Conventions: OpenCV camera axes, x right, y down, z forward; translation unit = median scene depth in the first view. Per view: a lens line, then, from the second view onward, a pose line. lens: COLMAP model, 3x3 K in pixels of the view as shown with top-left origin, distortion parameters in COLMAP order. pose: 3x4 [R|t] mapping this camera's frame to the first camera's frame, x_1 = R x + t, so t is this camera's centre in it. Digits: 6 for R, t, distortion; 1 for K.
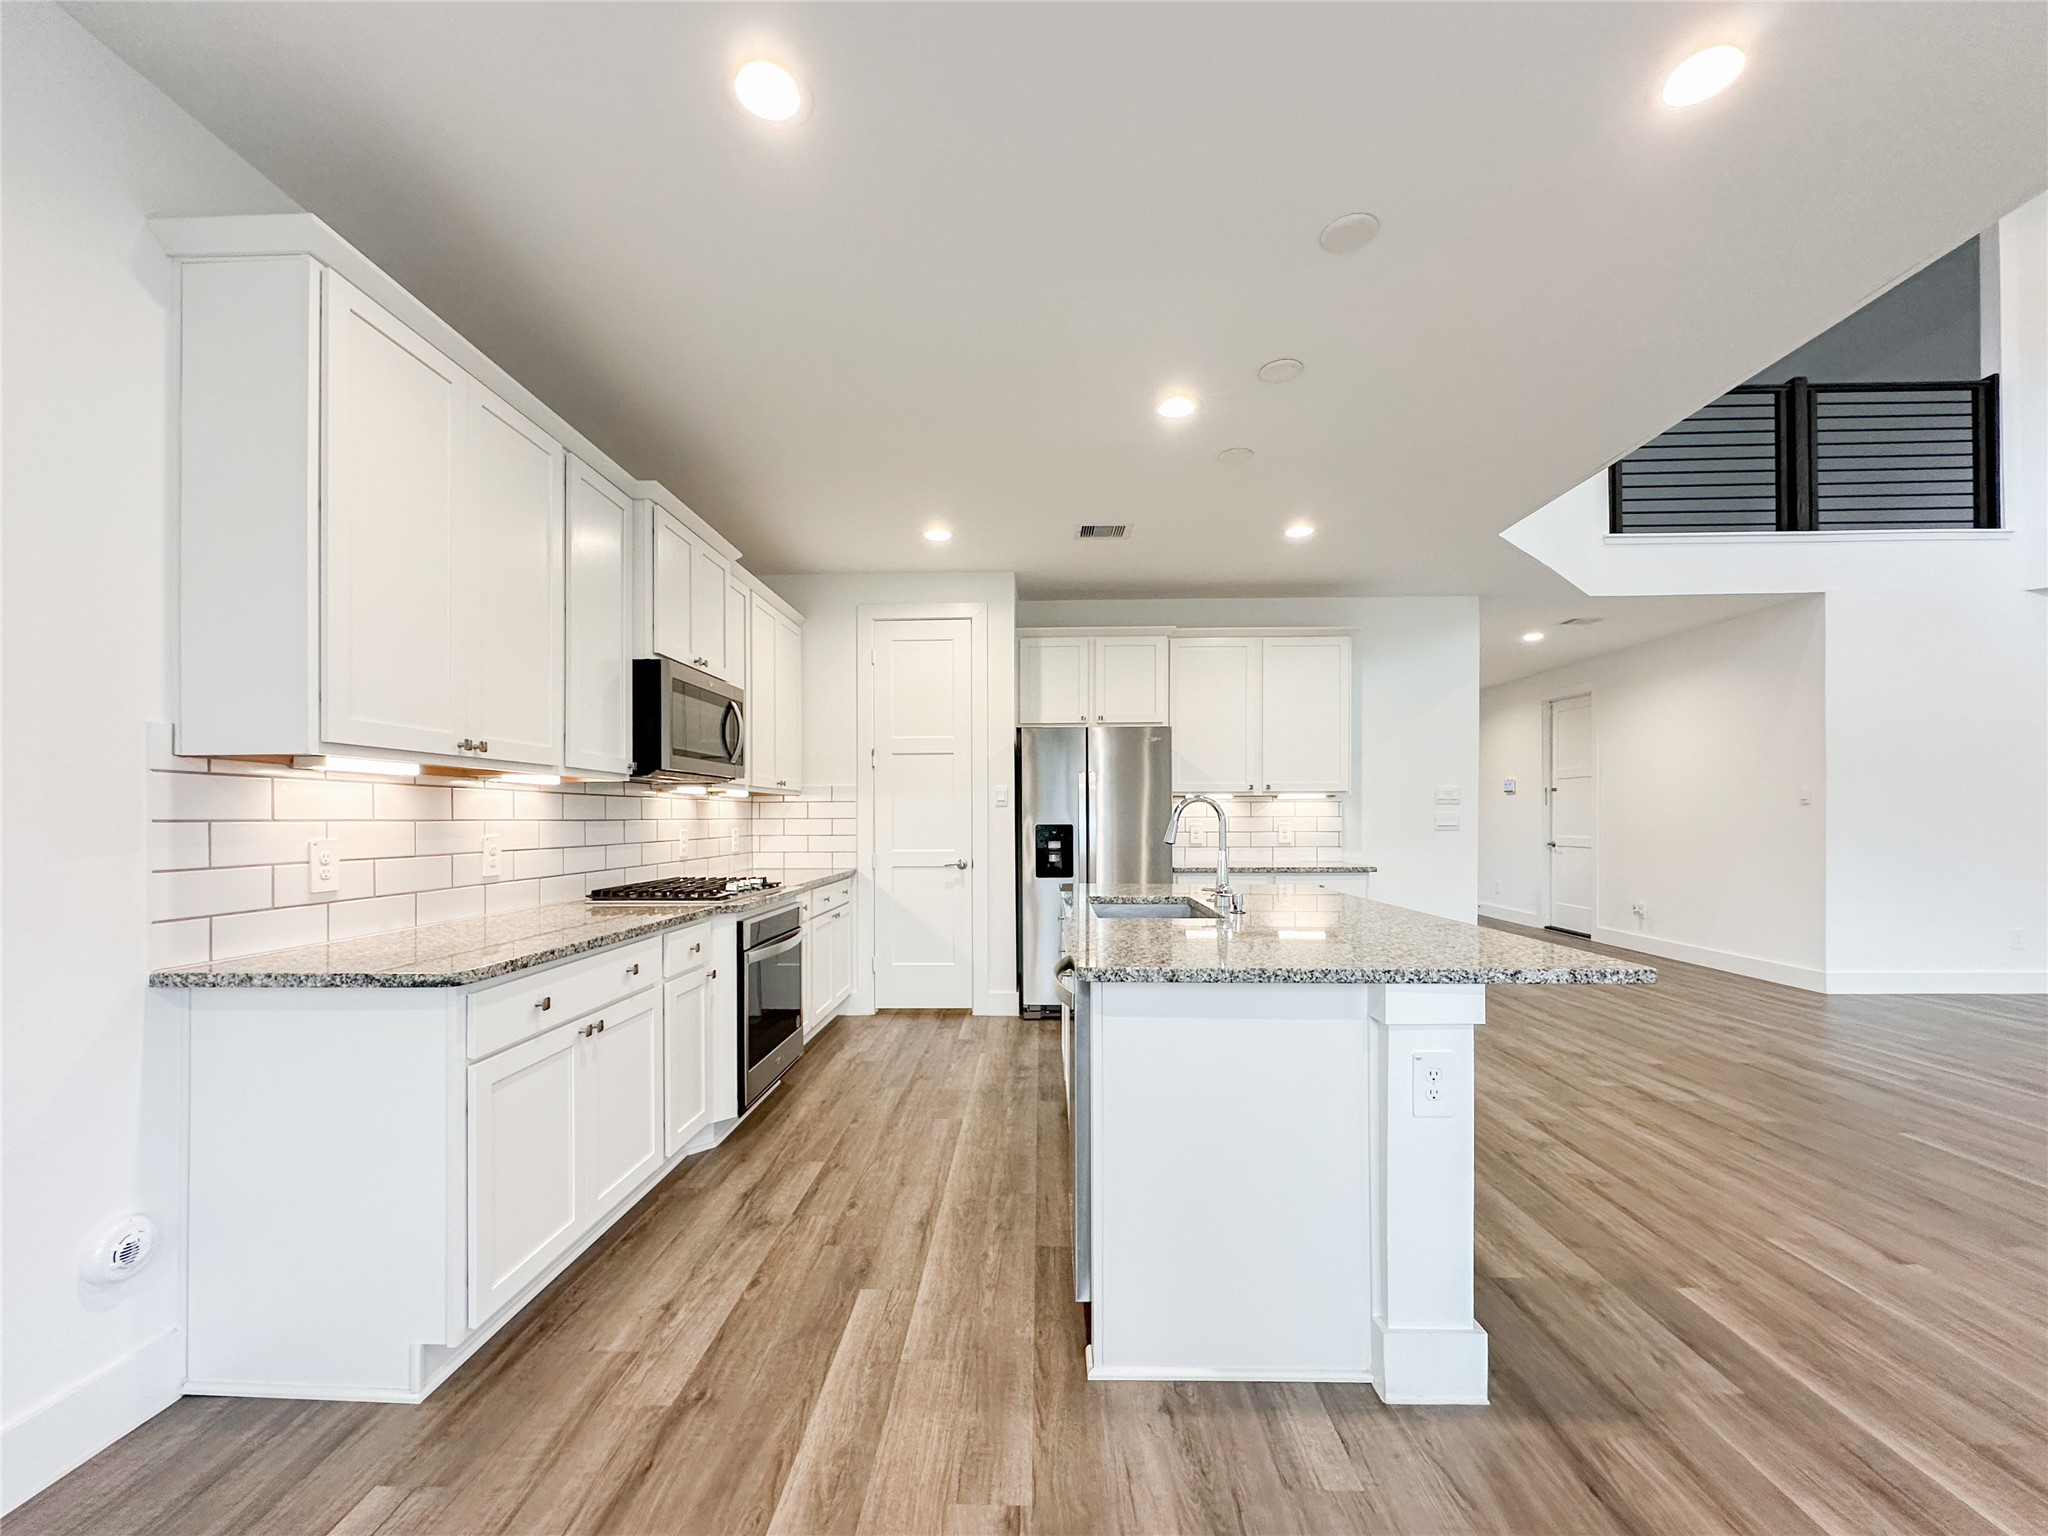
lens RADIAL K [[834.2, 0, 1023.7], [0, 834.2, 813.7], [0, 0, 1]] dist [-0.001821, -0.000463]
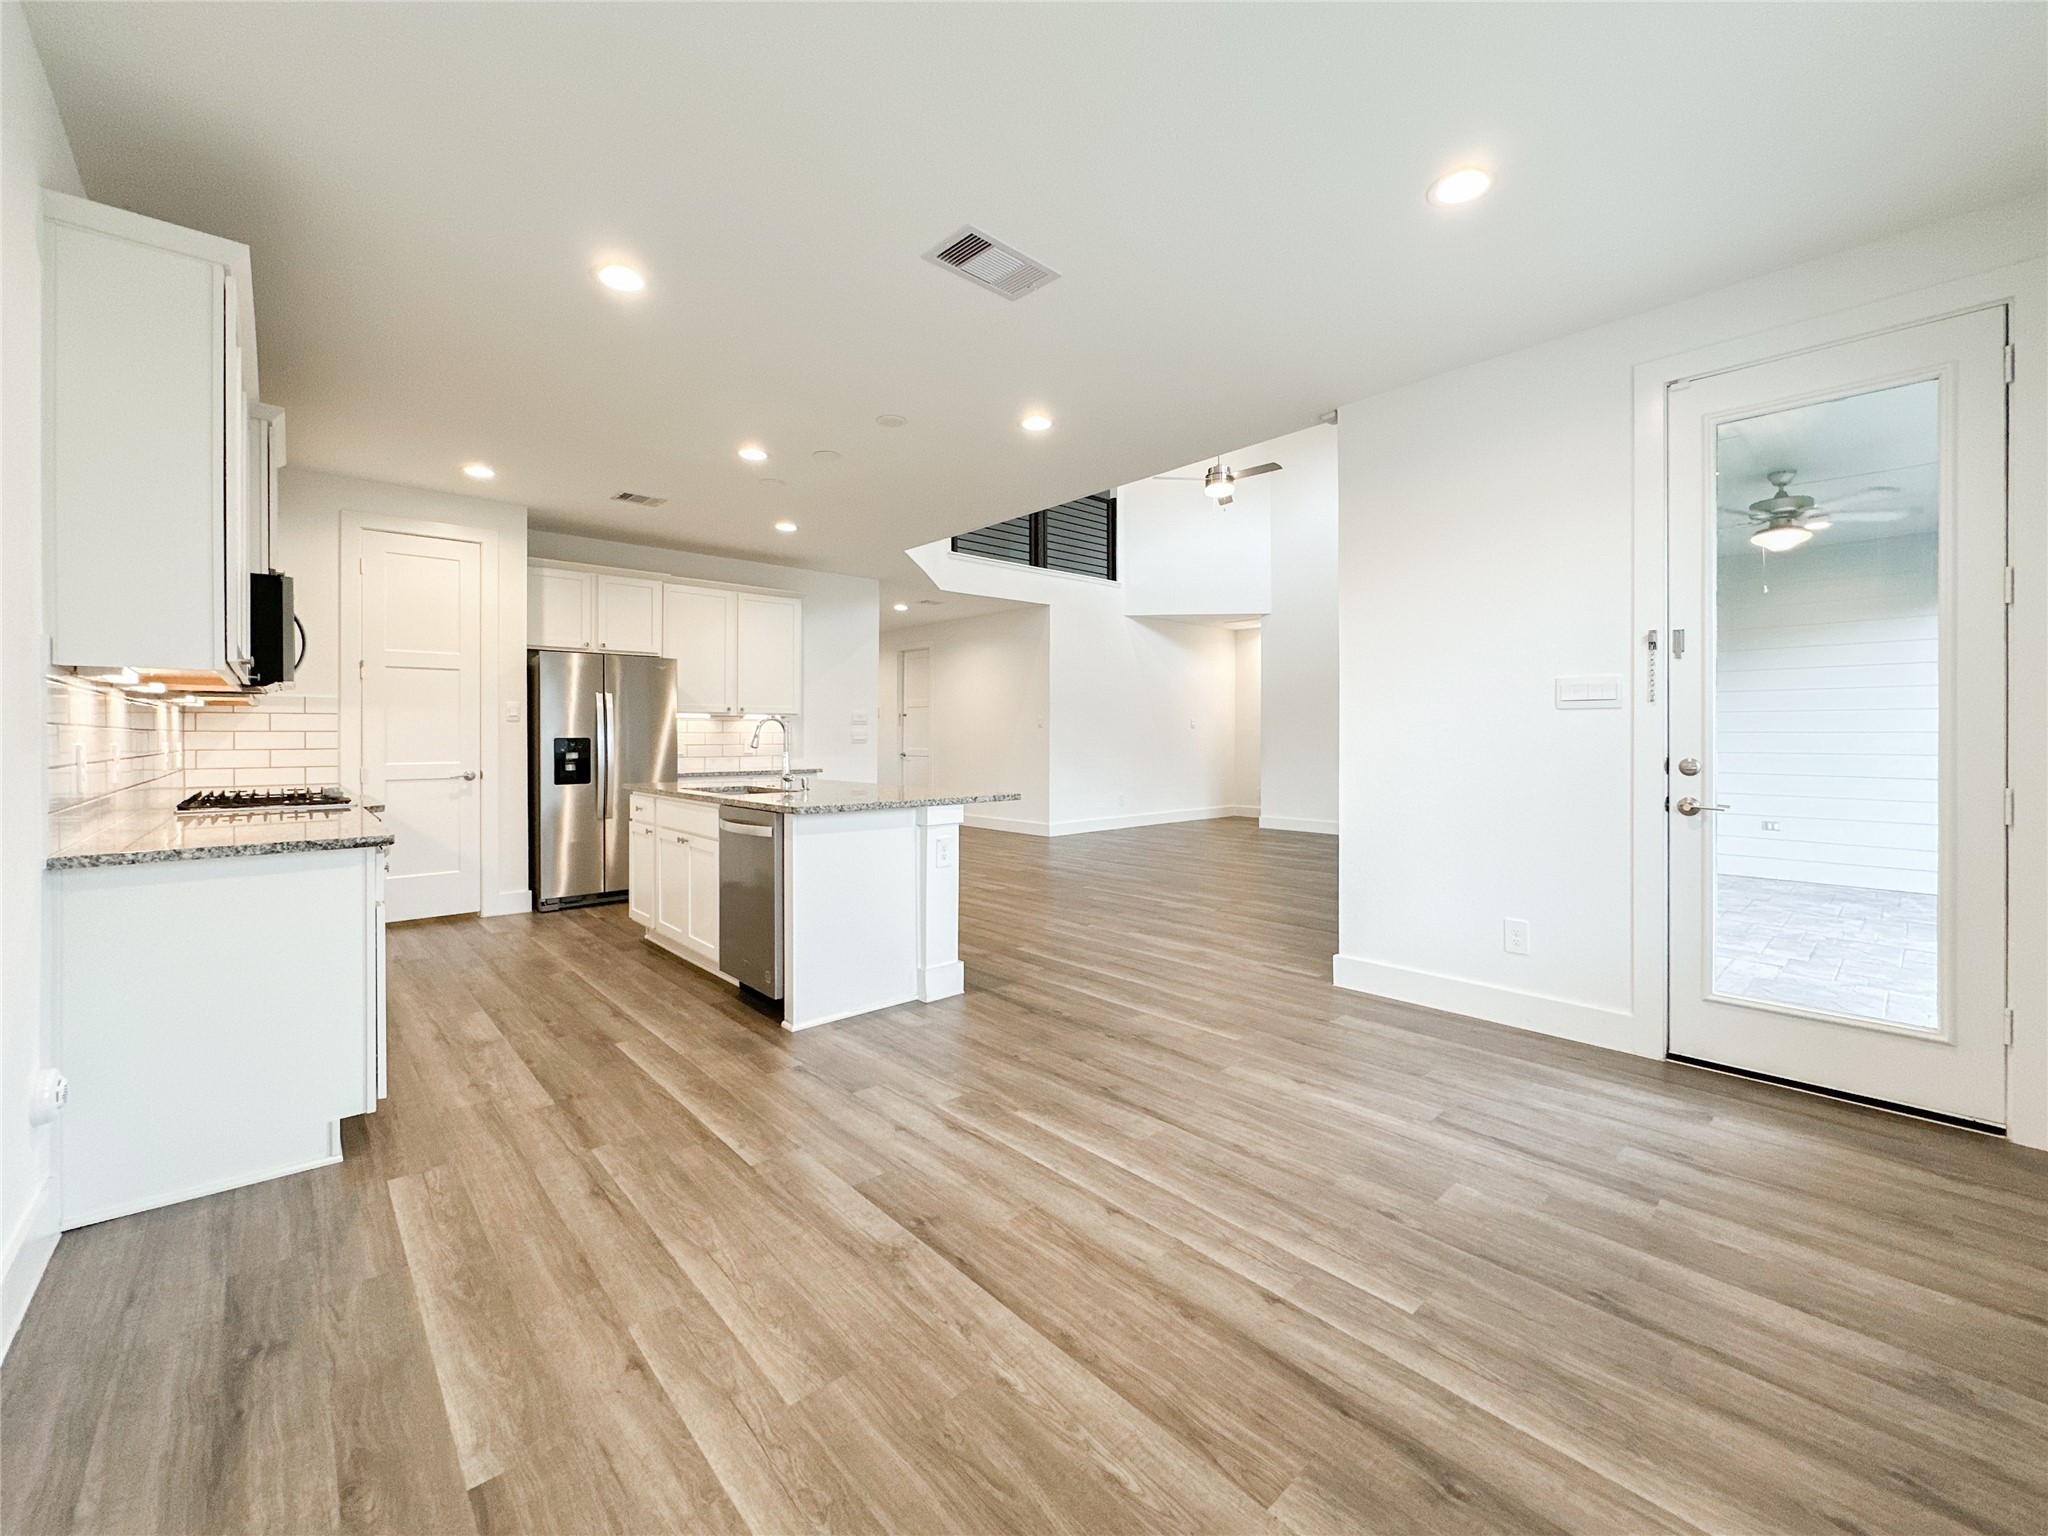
lens RADIAL K [[836.7, 0, 1028.5], [0, 836.7, 735.4], [0, 0, 1]] dist [-0.000632, 0.000003]
pose [[0.723855, 0.003367, 0.689944, -0.334030], [-0.004942, 0.999988, 0.000305, 0.006954], [-0.689934, -0.003630, 0.723863, -0.285910]]
